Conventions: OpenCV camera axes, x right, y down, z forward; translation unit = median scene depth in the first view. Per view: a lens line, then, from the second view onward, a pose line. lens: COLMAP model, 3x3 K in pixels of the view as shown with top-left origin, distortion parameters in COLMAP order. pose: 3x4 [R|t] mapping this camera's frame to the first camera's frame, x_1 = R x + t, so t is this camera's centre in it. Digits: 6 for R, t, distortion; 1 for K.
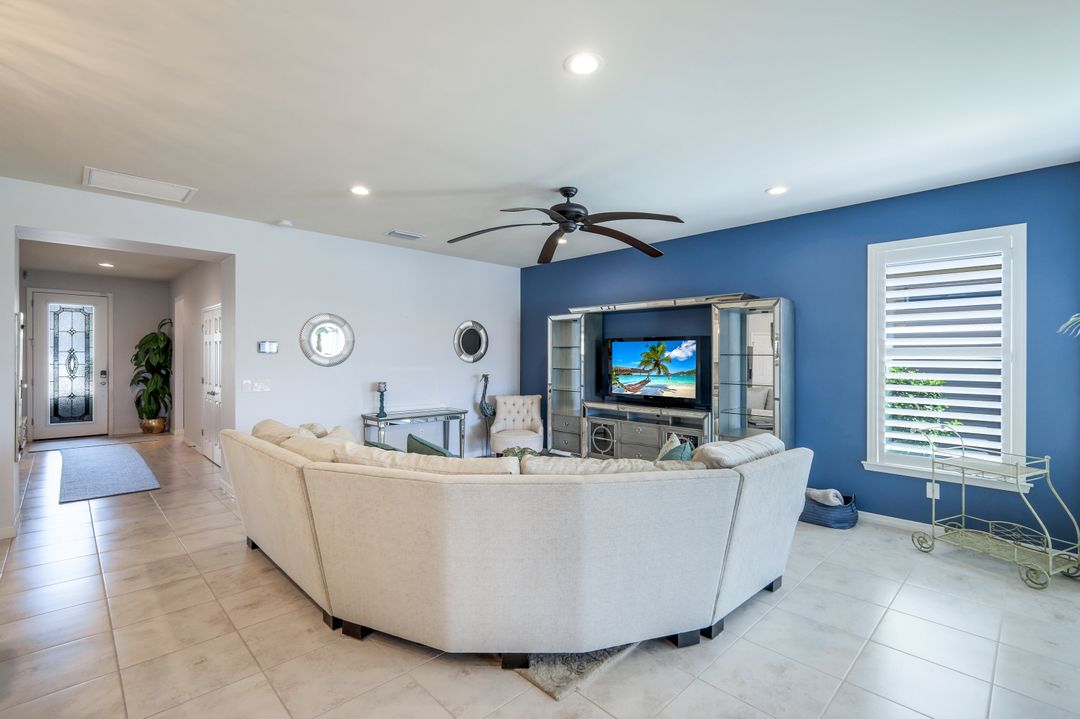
lens RADIAL K [[474.7, 0, 543.8], [0, 474.7, 357.1], [0, 0, 1]] dist [-0.002503, -0.000178]
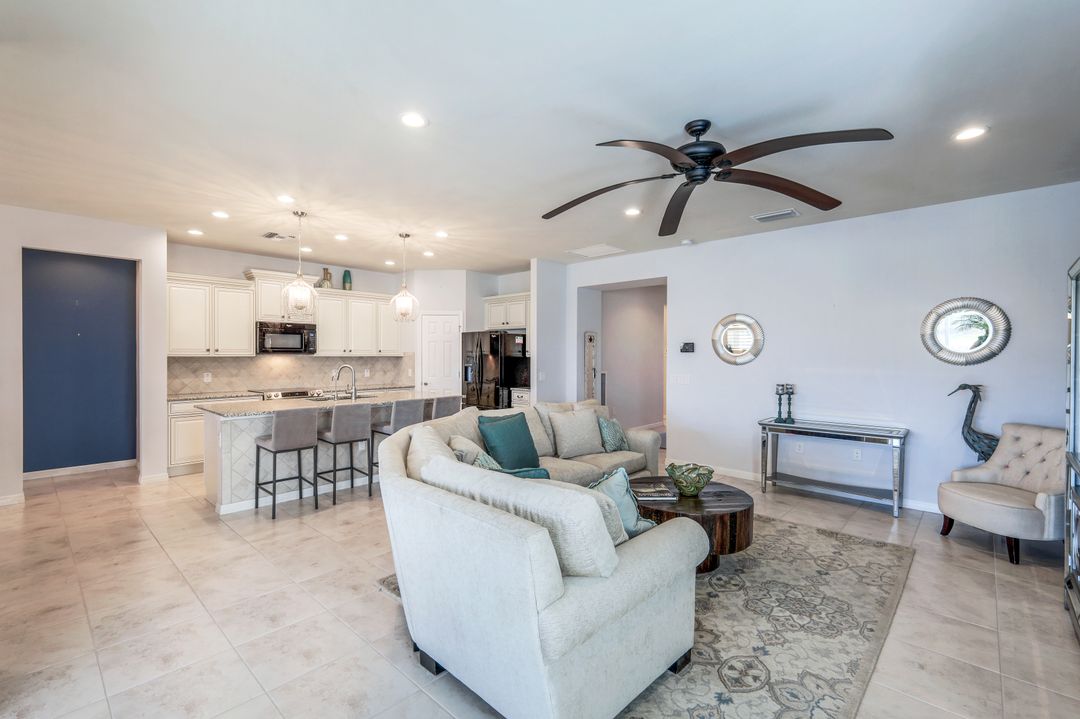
lens RADIAL K [[482.2, 0, 540.0], [0, 482.2, 359.5], [0, 0, 1]] dist [-0.002268, -0.000363]
pose [[0.044020, 0.005511, -0.999015, 0.741396], [-0.003793, 0.999978, 0.005349, 0.005567], [0.999023, 0.003554, 0.044040, 0.673514]]
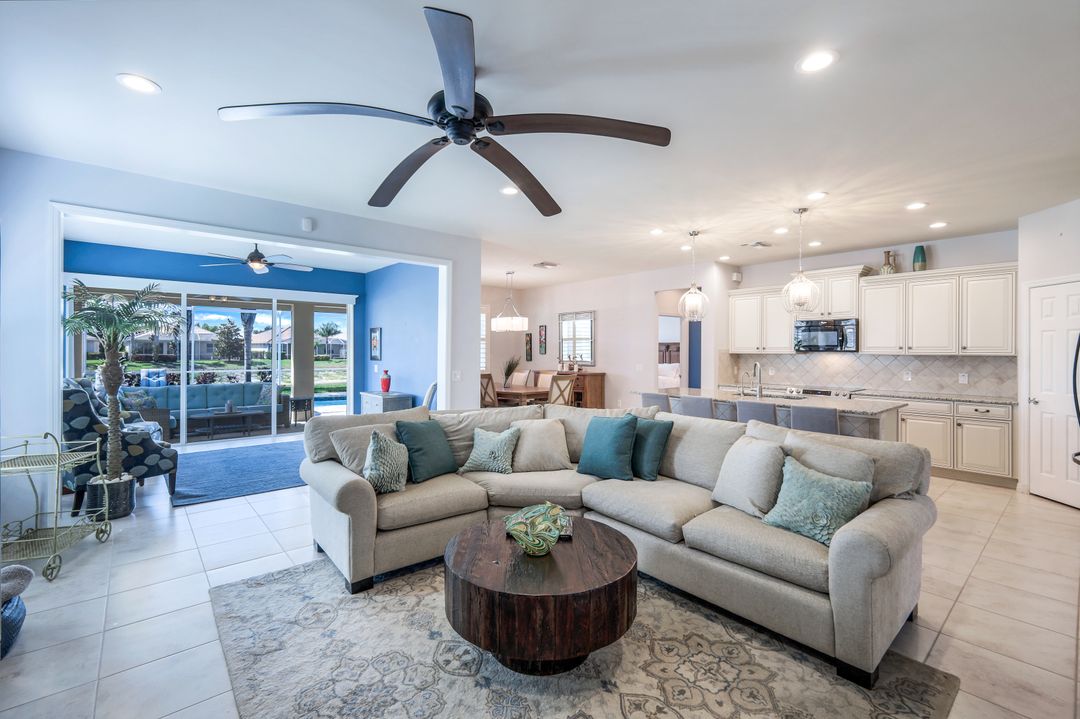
lens RADIAL K [[468.3, 0, 543.4], [0, 468.3, 349.0], [0, 0, 1]] dist [0.001607, -0.000085]
pose [[-0.997659, -0.009412, 0.067740, -0.087579], [-0.009517, 0.999954, -0.001224, 0.001252], [-0.067725, -0.001866, -0.997702, 1.492712]]
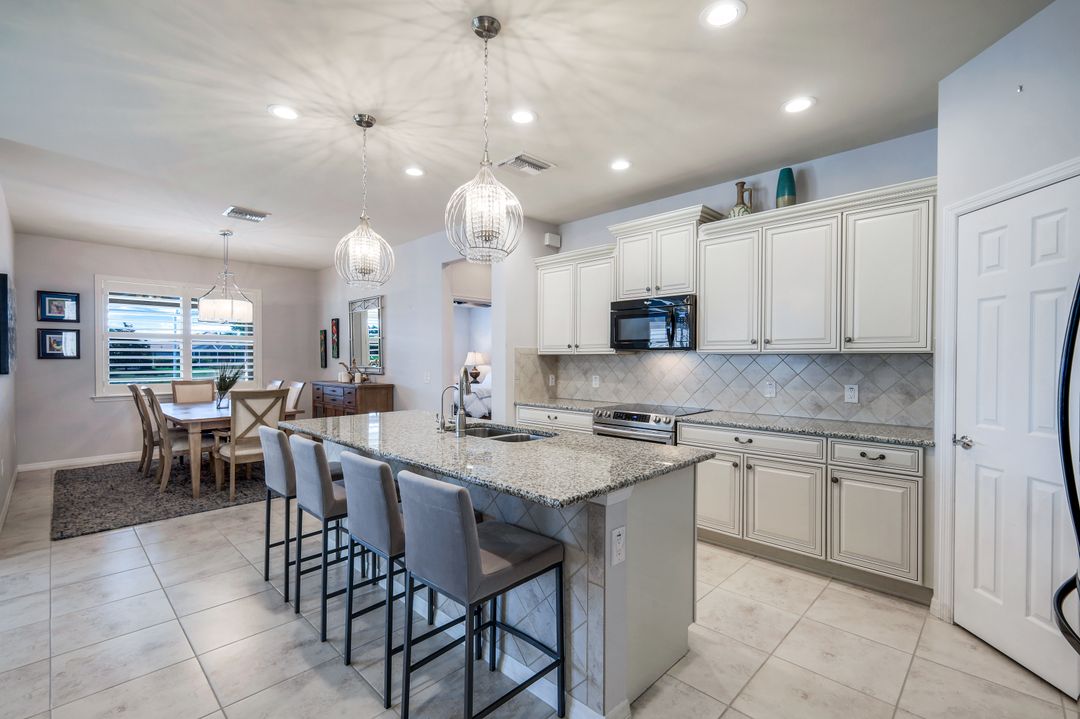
lens RADIAL K [[476.8, 0, 539.3], [0, 476.8, 362.5], [0, 0, 1]] dist [0.000054, 0.000367]
pose [[-0.999851, -0.005845, -0.016238, -0.660354], [-0.006041, 0.999909, 0.012023, 0.014572], [0.016167, 0.012119, -0.999796, 0.861762]]
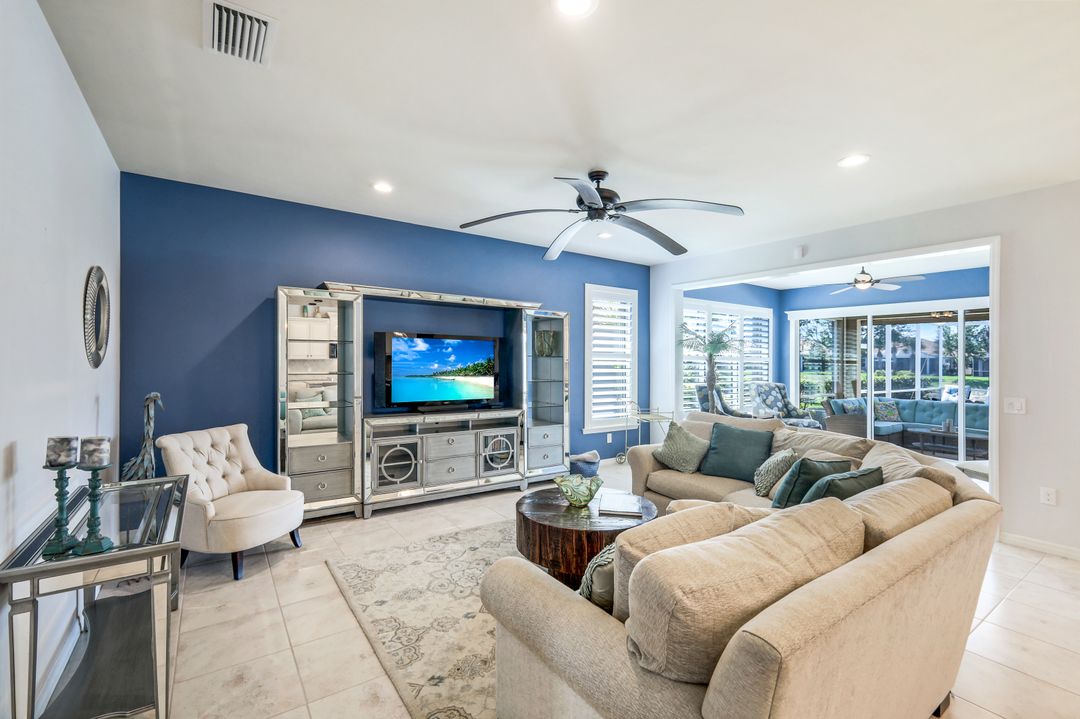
lens RADIAL K [[474.7, 0, 543.8], [0, 474.7, 357.1], [0, 0, 1]] dist [-0.002503, -0.000178]
pose [[0.157168, 0.001374, 0.987571, -0.810486], [-0.012981, 0.999916, 0.000675, -0.003135], [-0.987487, -0.012925, 0.157173, 0.894249]]
